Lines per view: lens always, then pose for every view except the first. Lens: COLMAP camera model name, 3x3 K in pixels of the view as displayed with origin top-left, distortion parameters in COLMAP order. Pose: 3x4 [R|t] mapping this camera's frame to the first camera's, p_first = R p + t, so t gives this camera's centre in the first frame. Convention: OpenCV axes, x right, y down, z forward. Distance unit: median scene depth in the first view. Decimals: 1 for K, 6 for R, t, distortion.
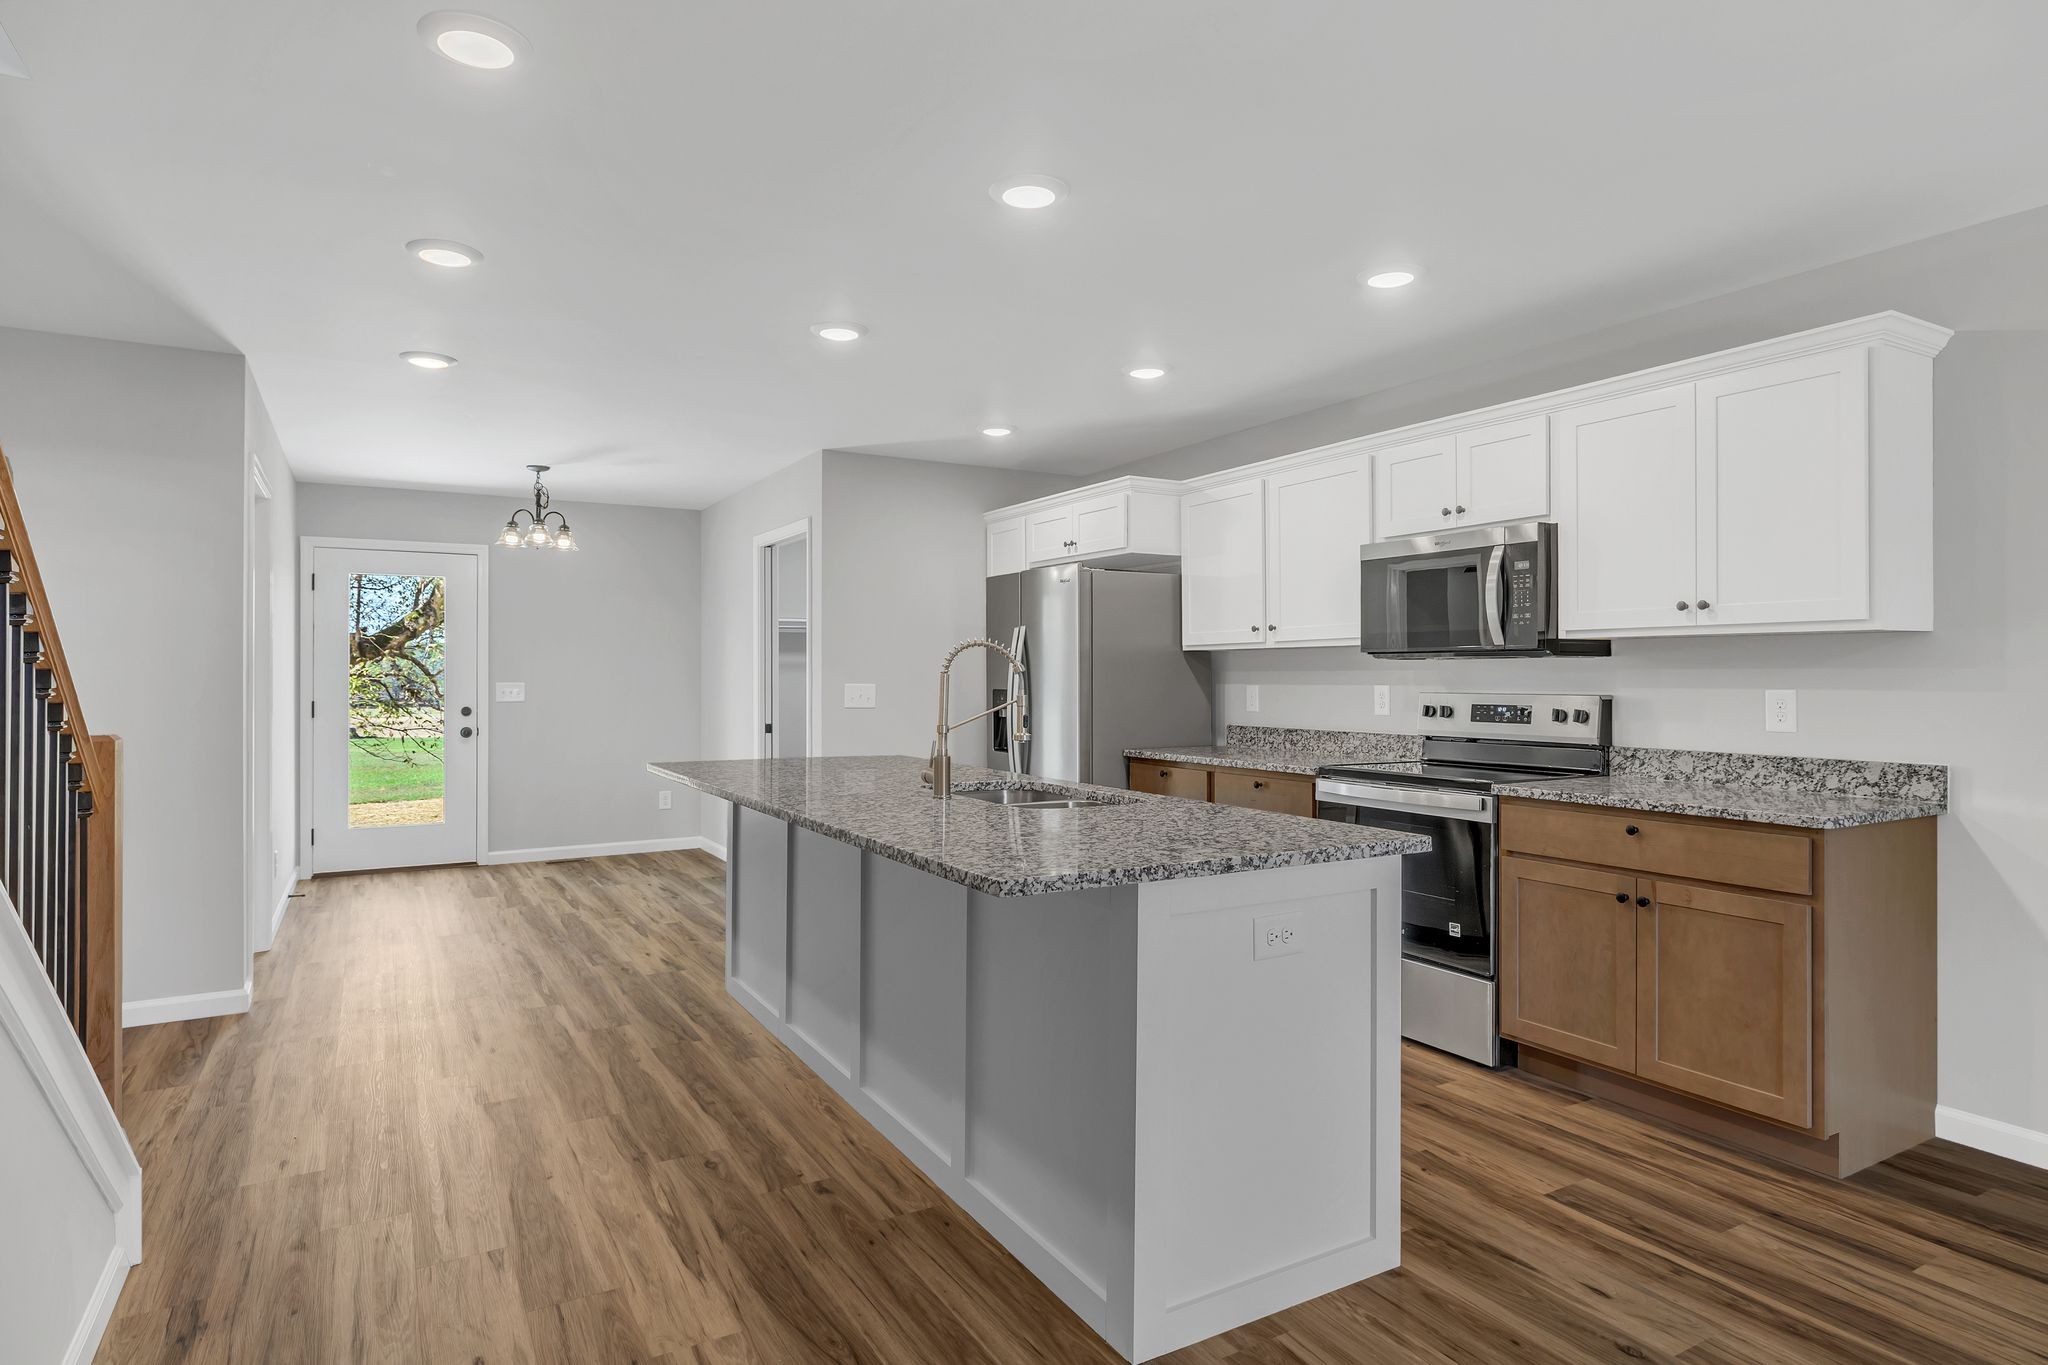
lens RADIAL K [[1115.0, 0, 1015.2], [0, 1115.0, 674.7], [0, 0, 1]] dist [-0.001889, -0.000373]
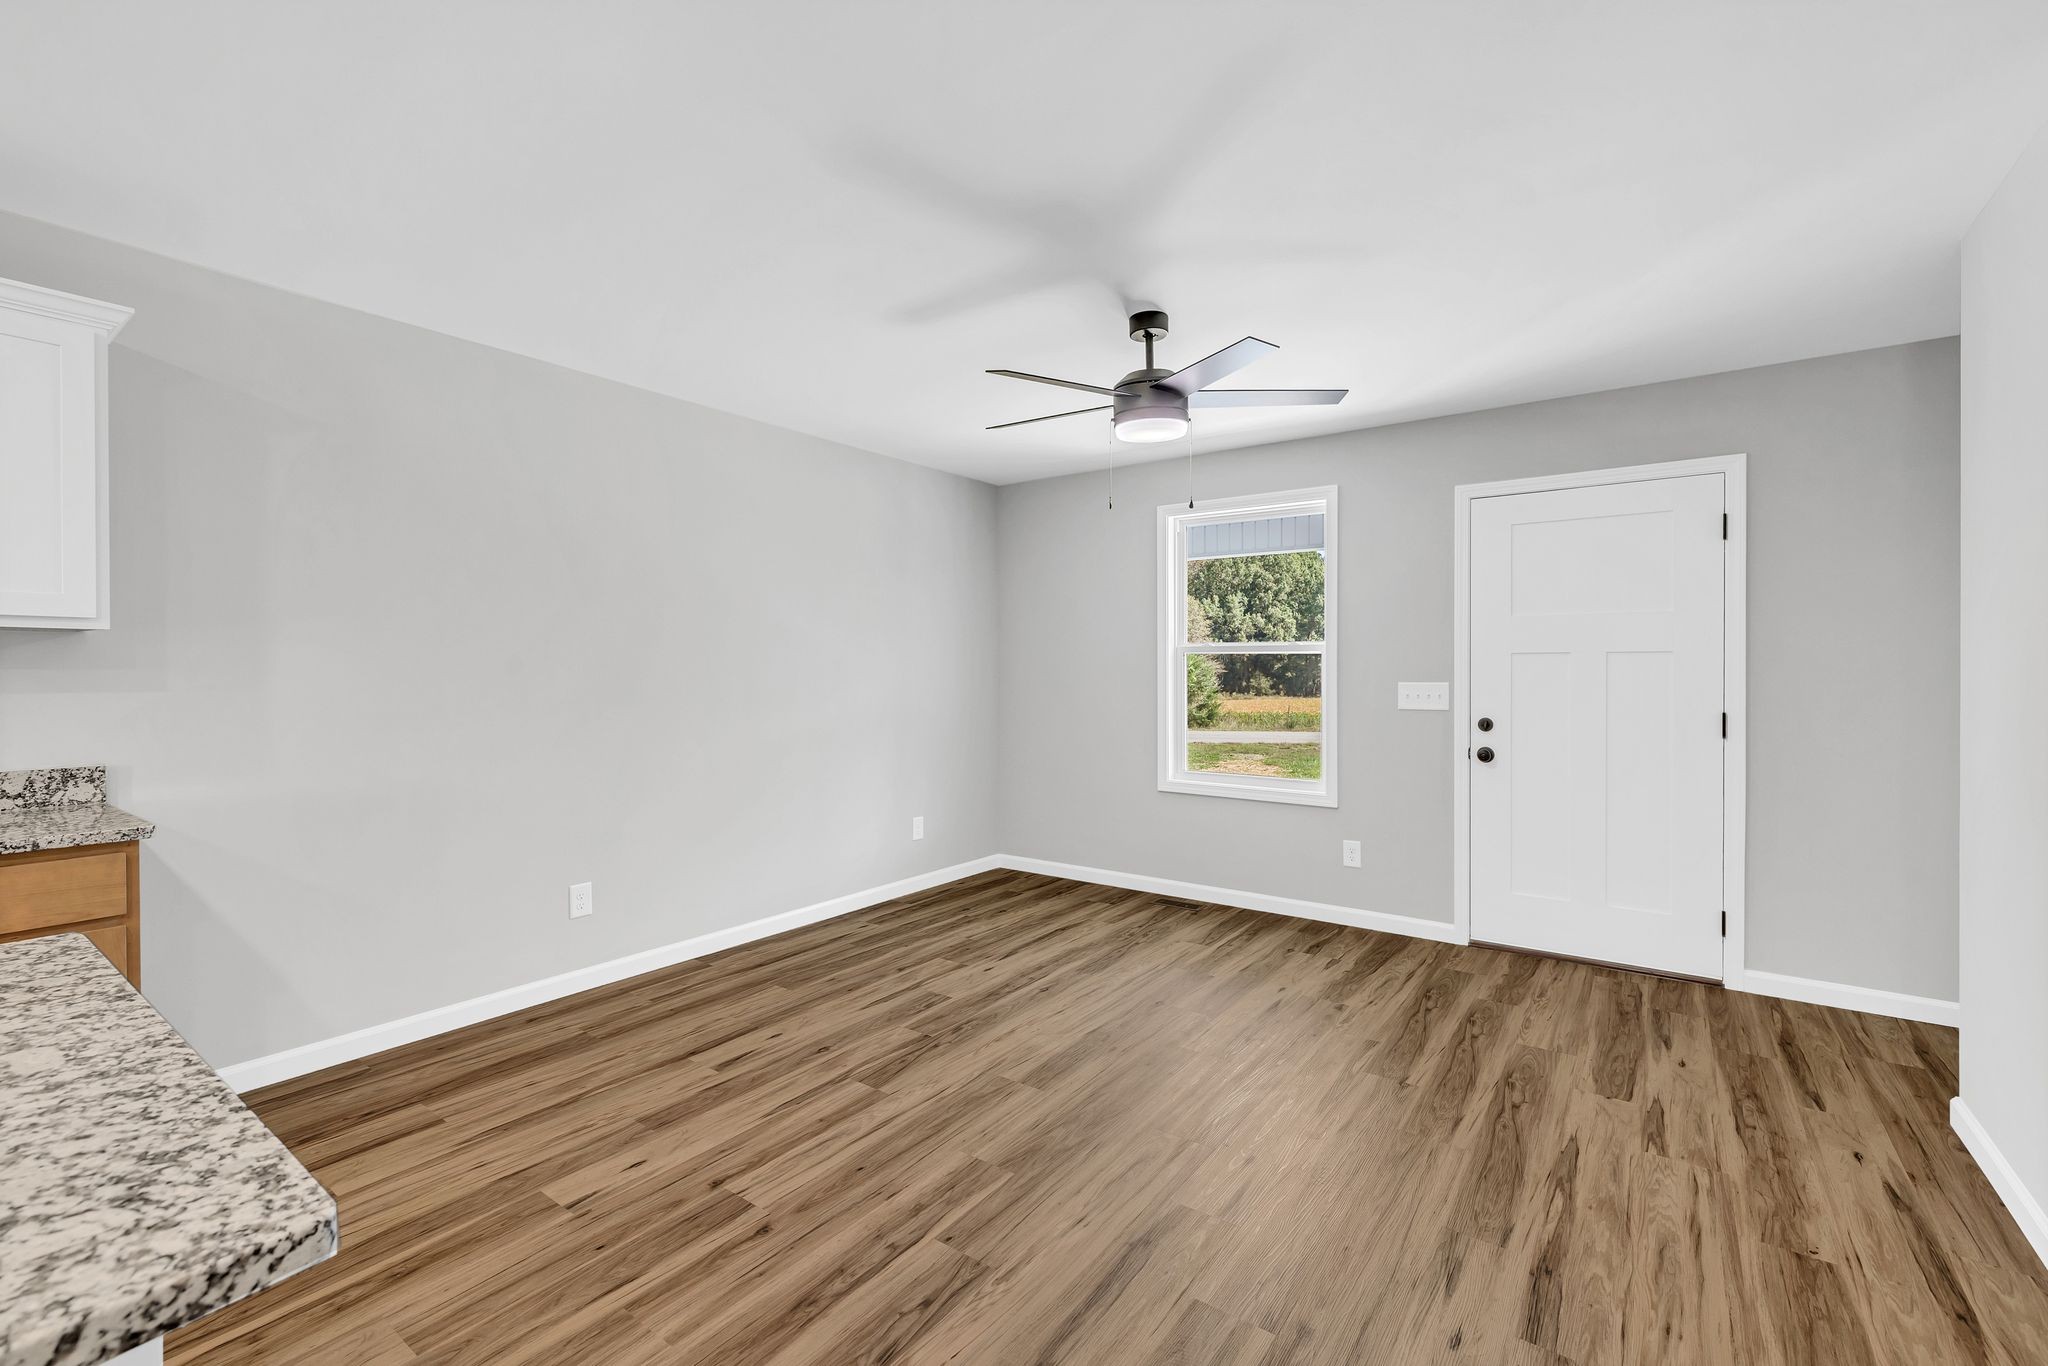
lens RADIAL K [[877.0, 0, 1030.1], [0, 877.0, 679.8], [0, 0, 1]] dist [0.000888, 0.000281]
pose [[-0.410064, -0.006858, 0.912031, -0.190487], [0.001616, 0.999965, 0.008246, -0.001427], [-0.912055, 0.004855, -0.410039, 0.442409]]
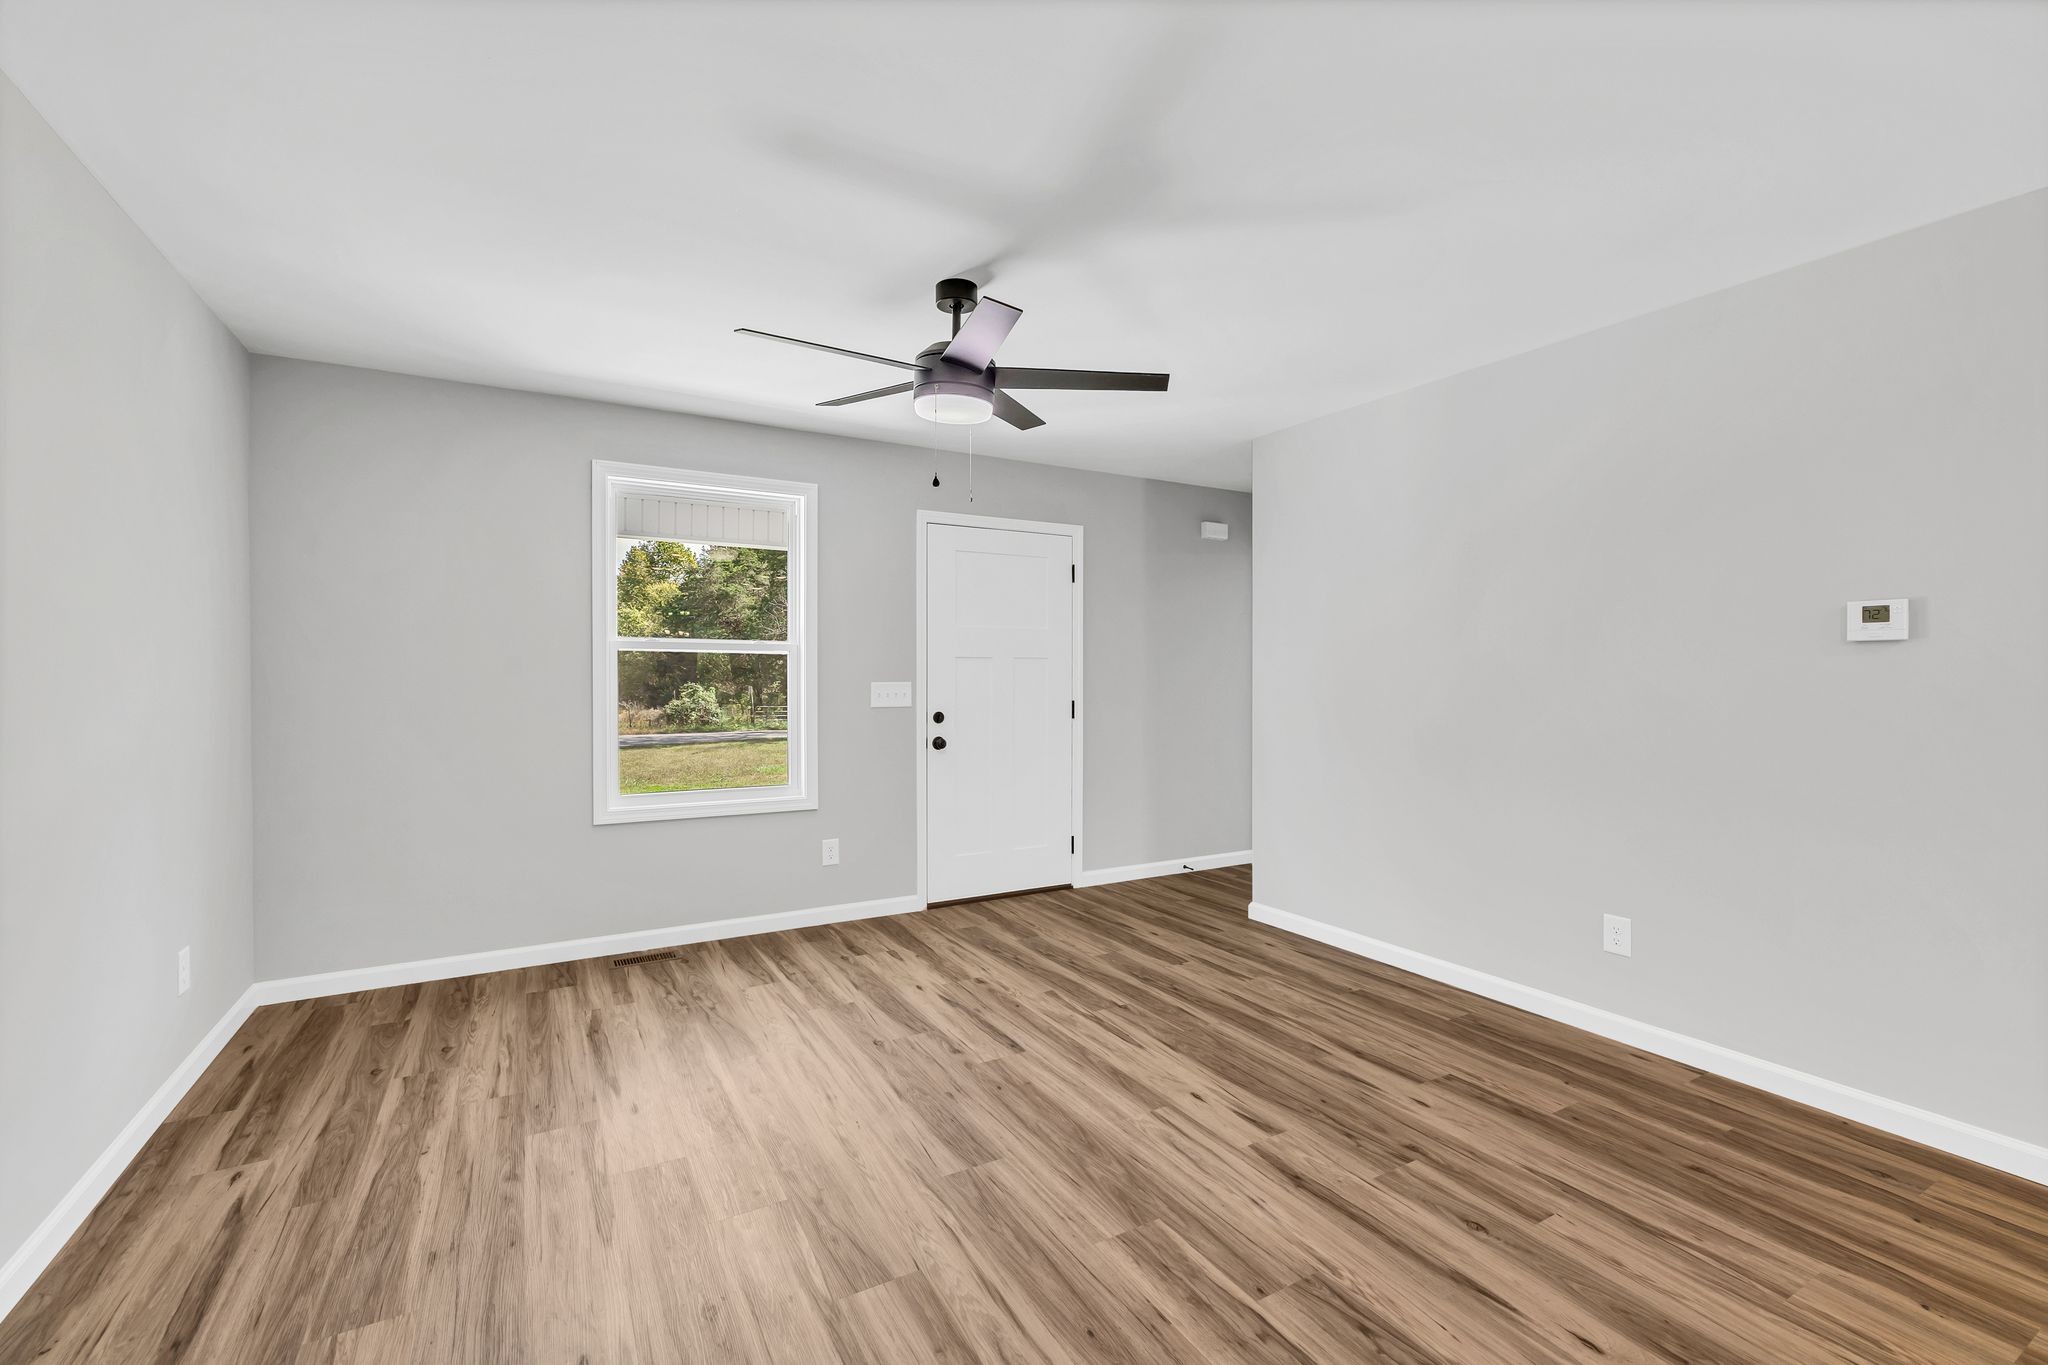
lens RADIAL K [[870.4, 0, 1024.0], [0, 870.4, 682.5], [0, 0, 1]] dist [0.000810, -0.000012]
pose [[-0.999993, 0.001284, 0.003457, 0.422625], [0.001322, 0.999937, 0.011141, -0.001211], [-0.003442, 0.011145, -0.999932, 0.741545]]
